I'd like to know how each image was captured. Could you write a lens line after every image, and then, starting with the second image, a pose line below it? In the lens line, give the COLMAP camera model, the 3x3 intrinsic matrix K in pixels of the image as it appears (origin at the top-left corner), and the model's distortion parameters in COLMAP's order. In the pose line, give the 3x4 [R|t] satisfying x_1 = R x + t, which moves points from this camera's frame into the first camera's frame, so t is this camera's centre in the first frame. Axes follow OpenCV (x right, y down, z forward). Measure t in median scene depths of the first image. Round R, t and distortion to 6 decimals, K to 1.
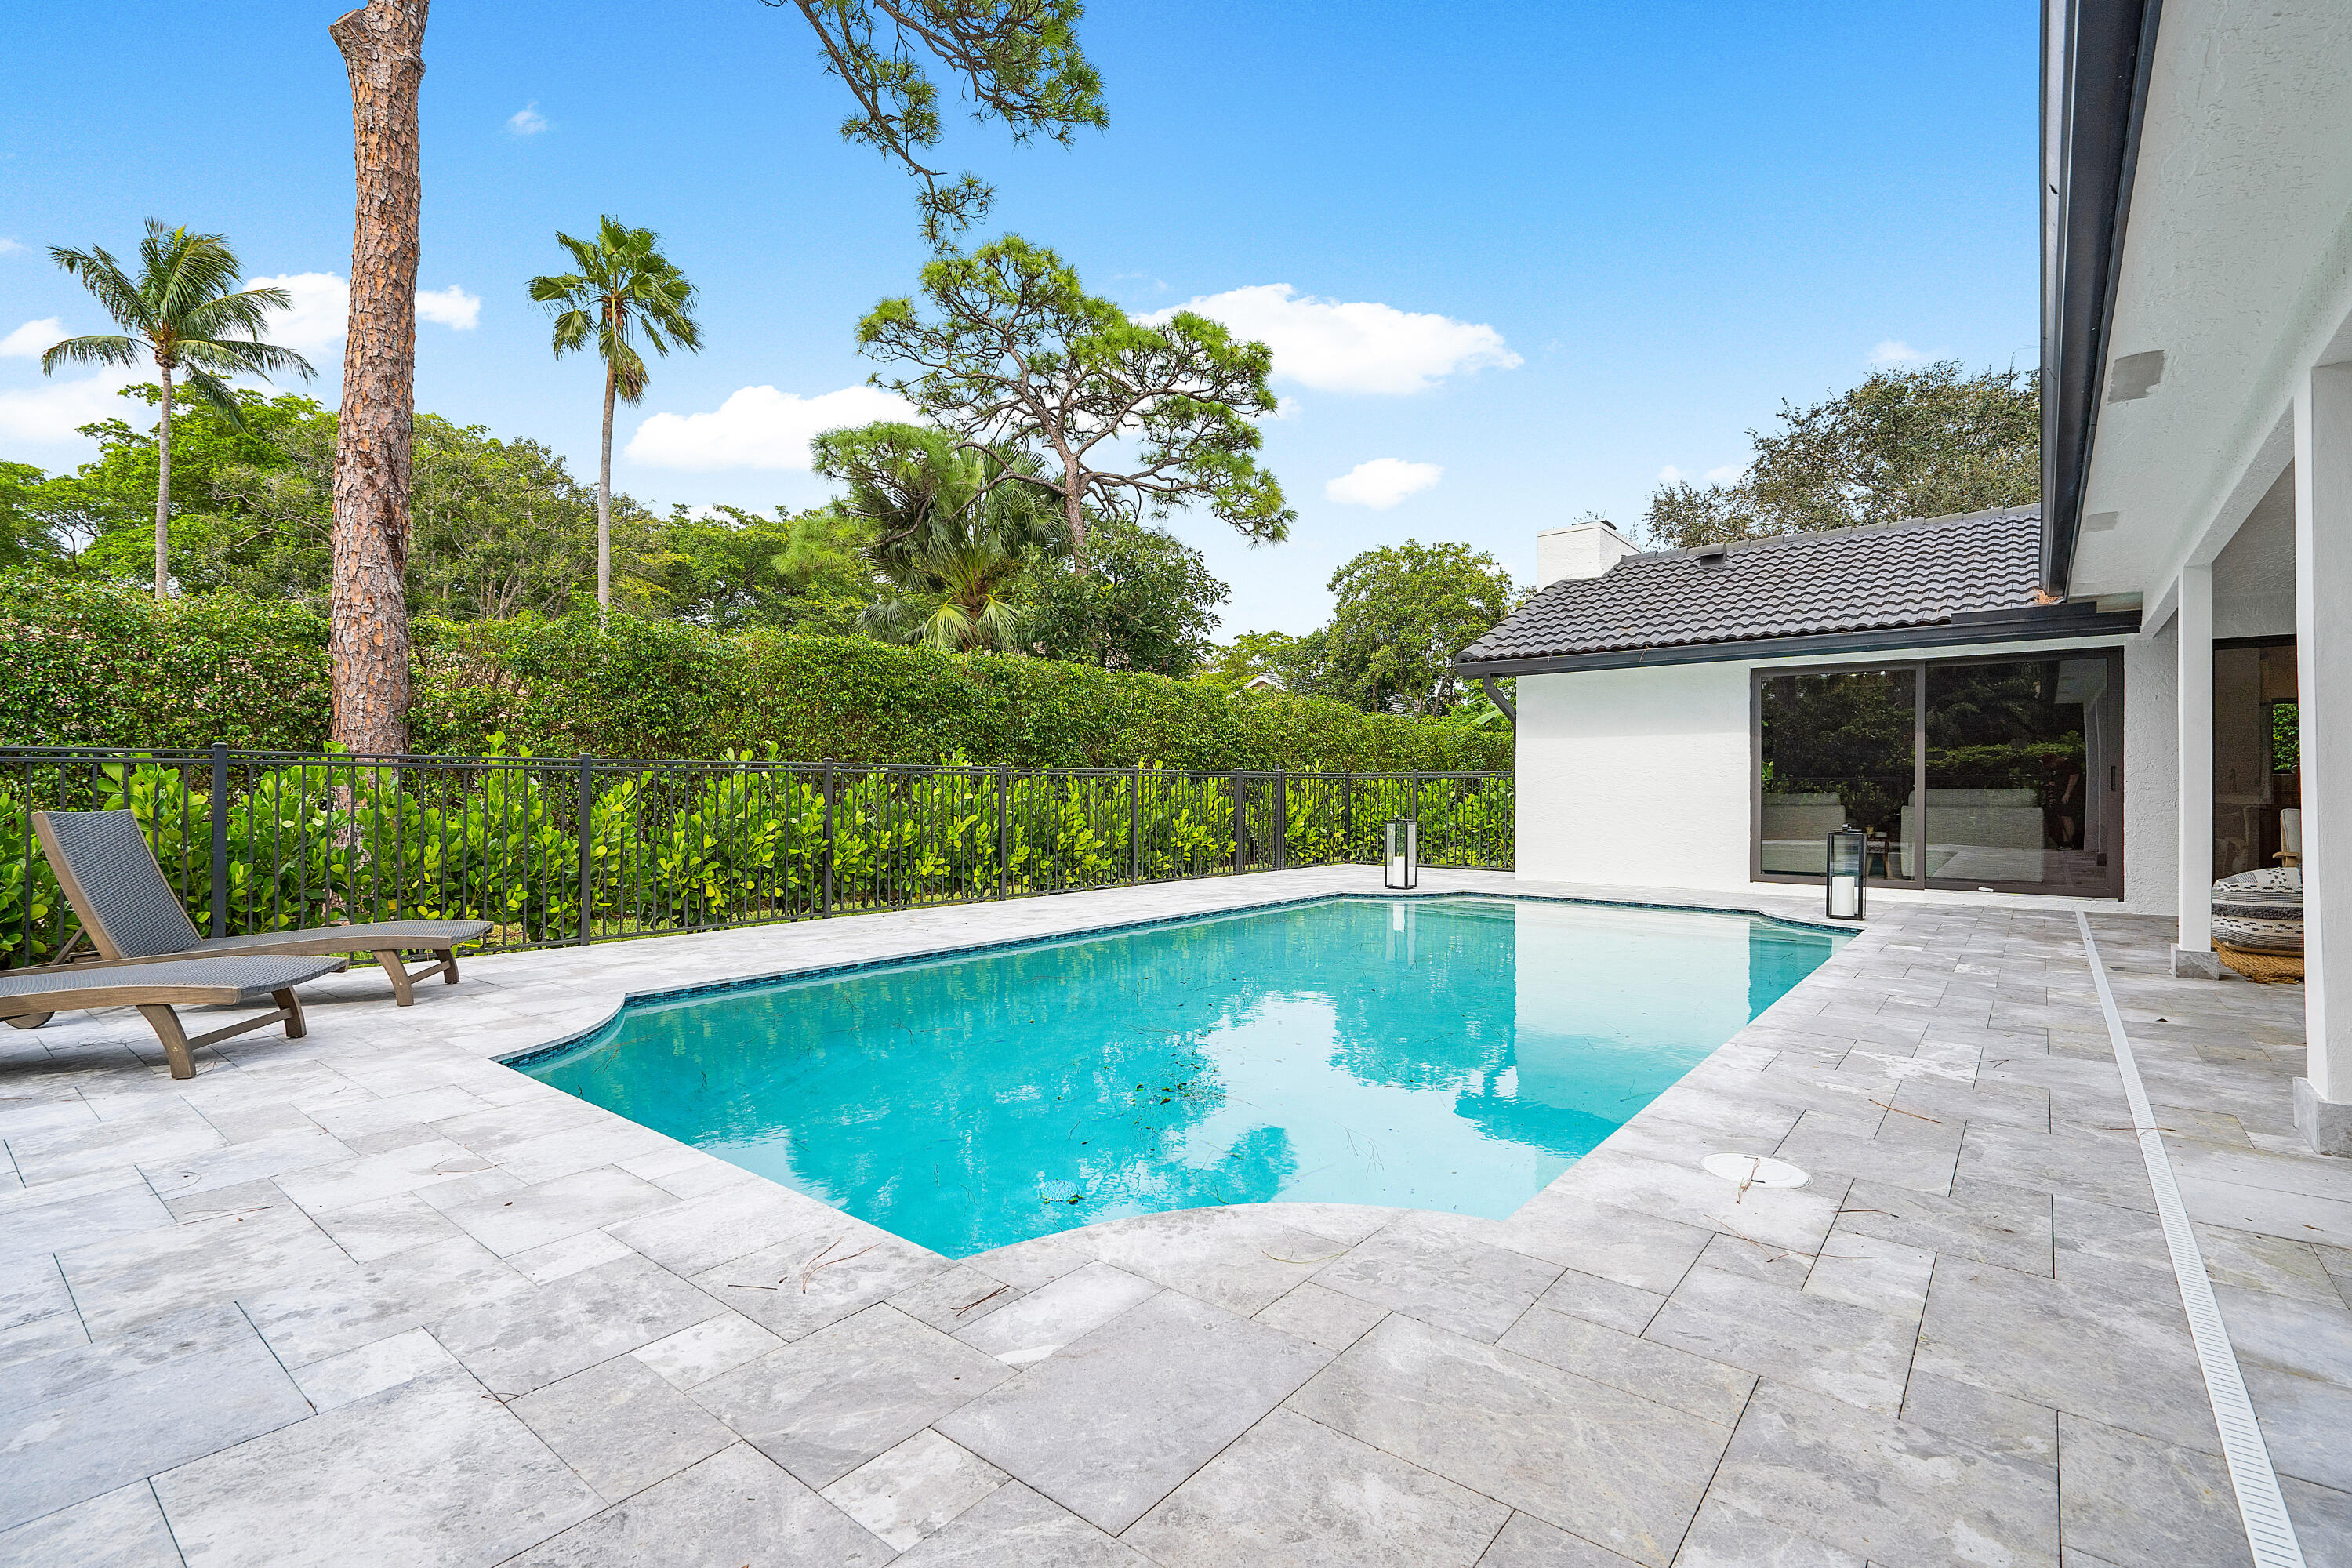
lens RADIAL K [[1081.4, 0, 1184.5], [0, 1081.4, 783.8], [0, 0, 1]] dist [-0.000106, 0.000106]
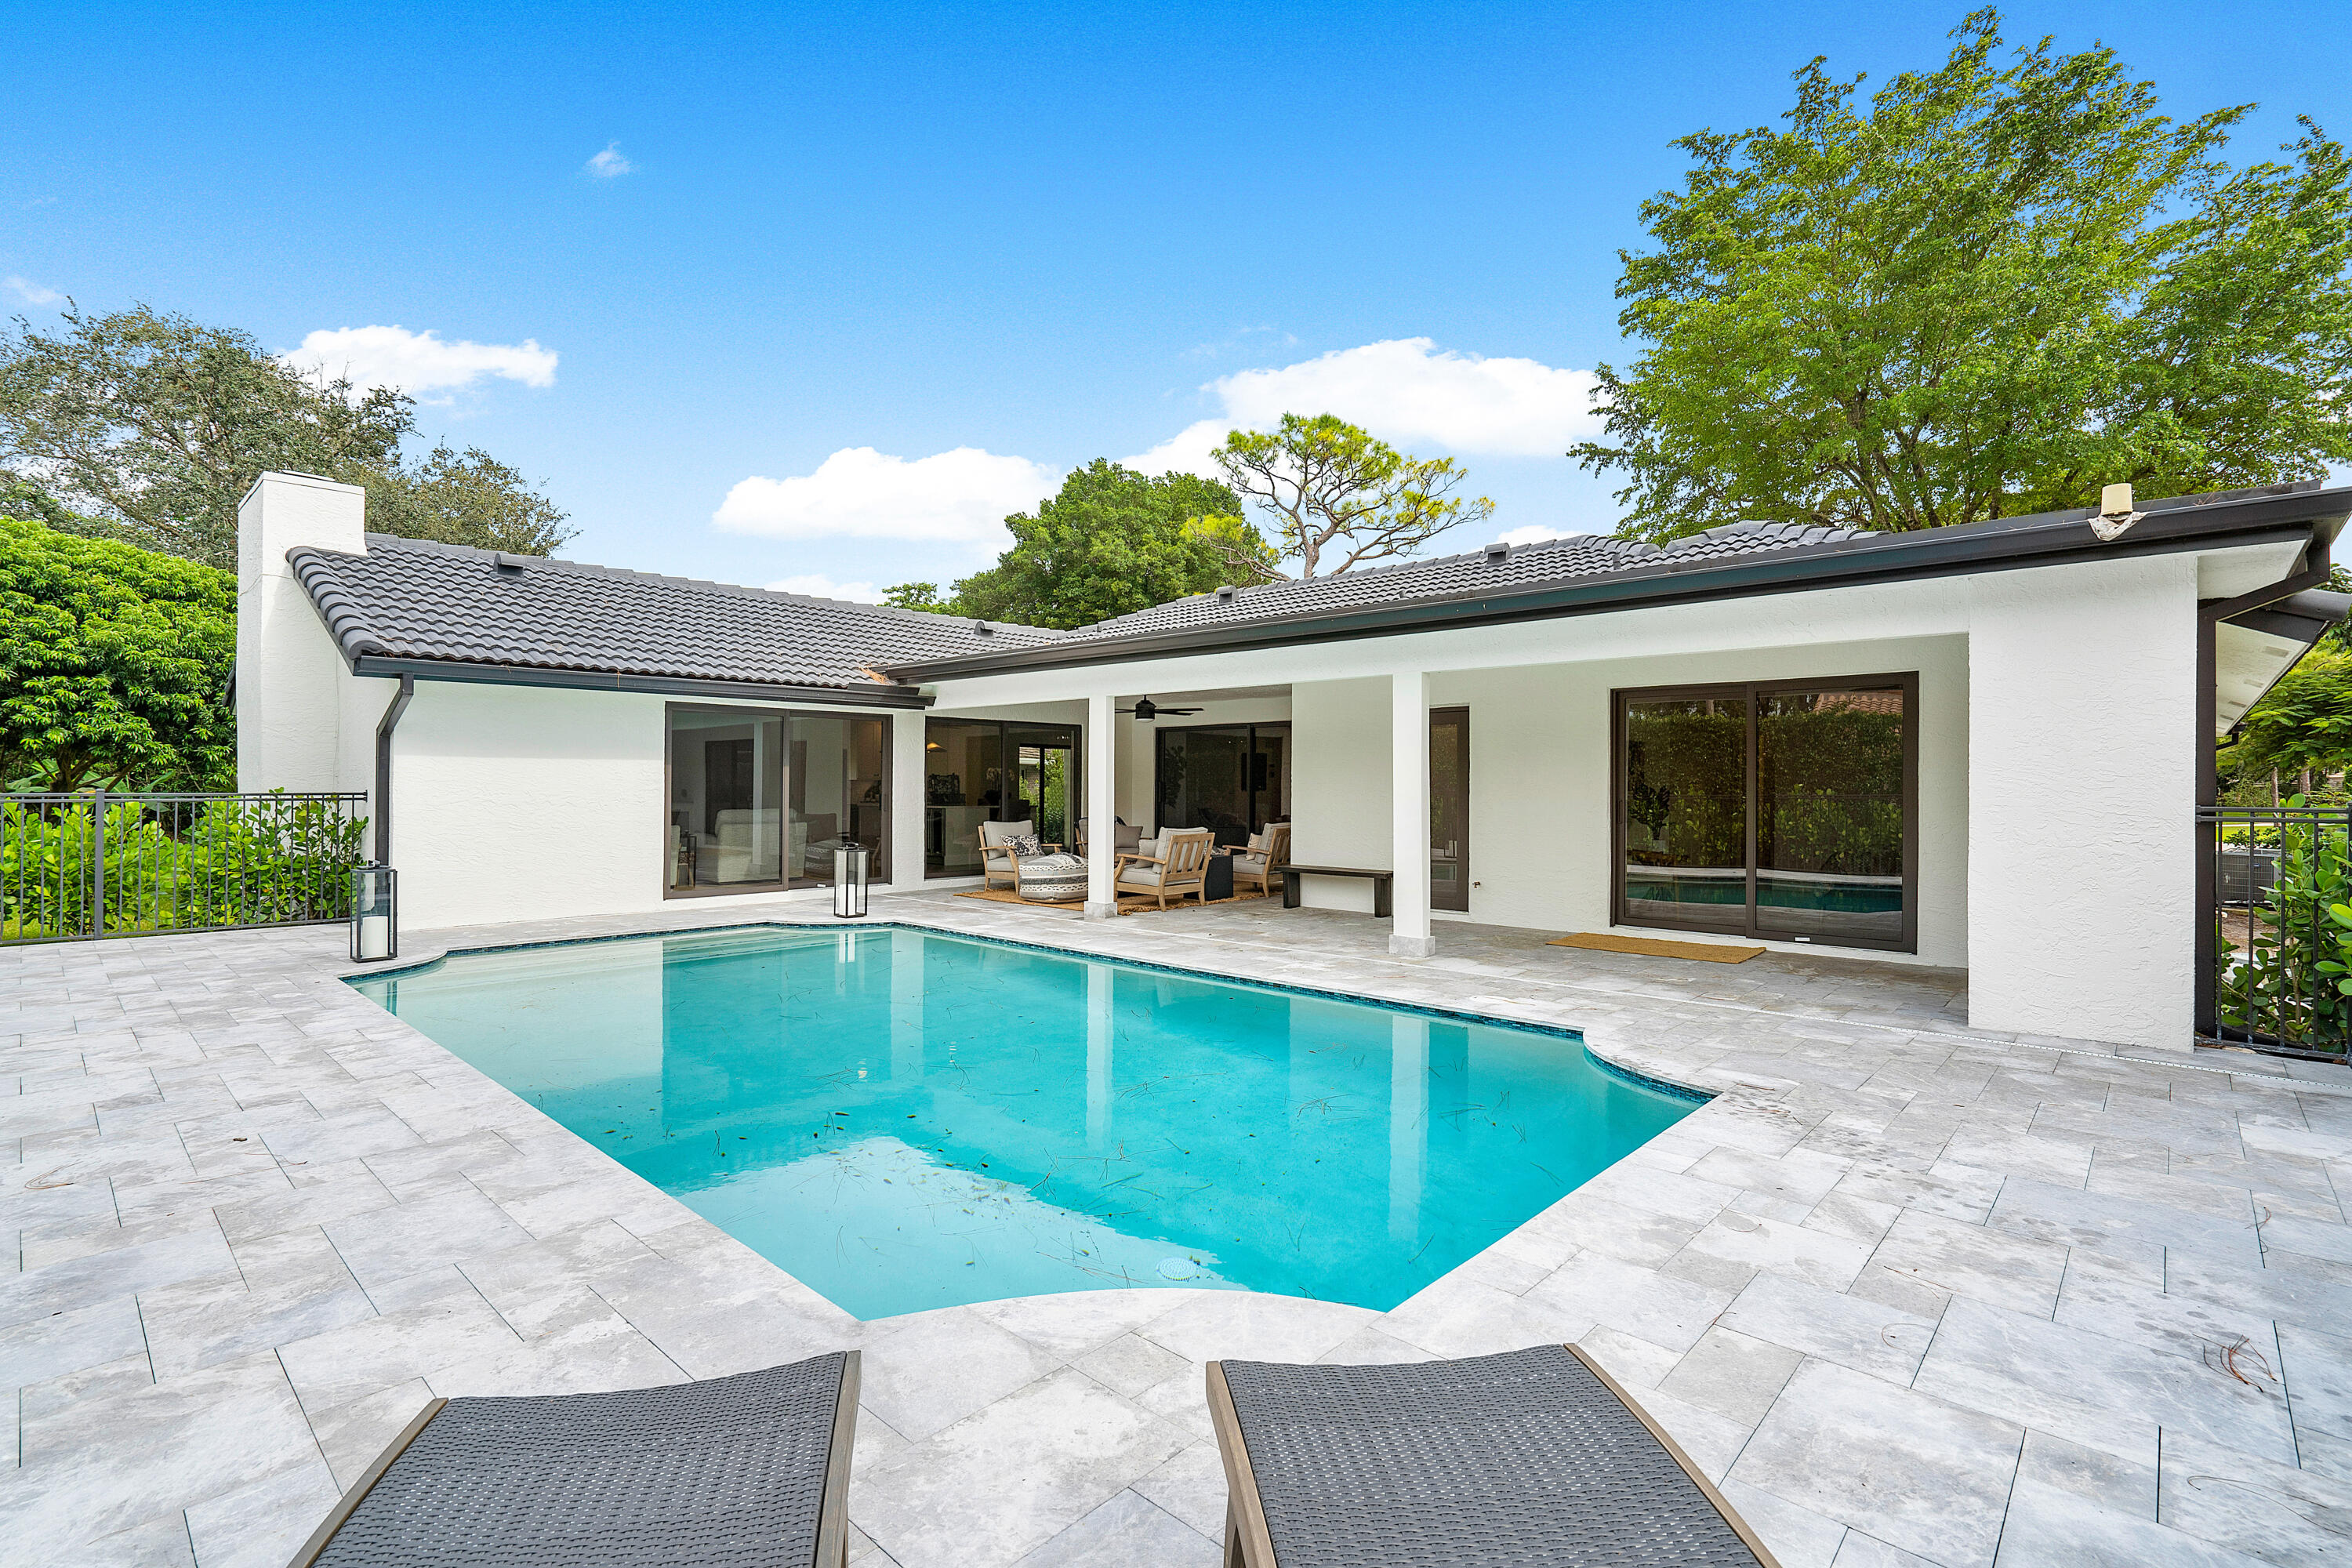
lens RADIAL K [[1081.4, 0, 1186.8], [0, 1081.4, 783.5], [0, 0, 1]] dist [-0.000106, 0.000106]
pose [[0.062405, 0.002349, 0.998048, -2.169763], [-0.004985, 0.999985, -0.002042, -0.115010], [-0.998038, -0.004848, 0.062416, 1.784655]]
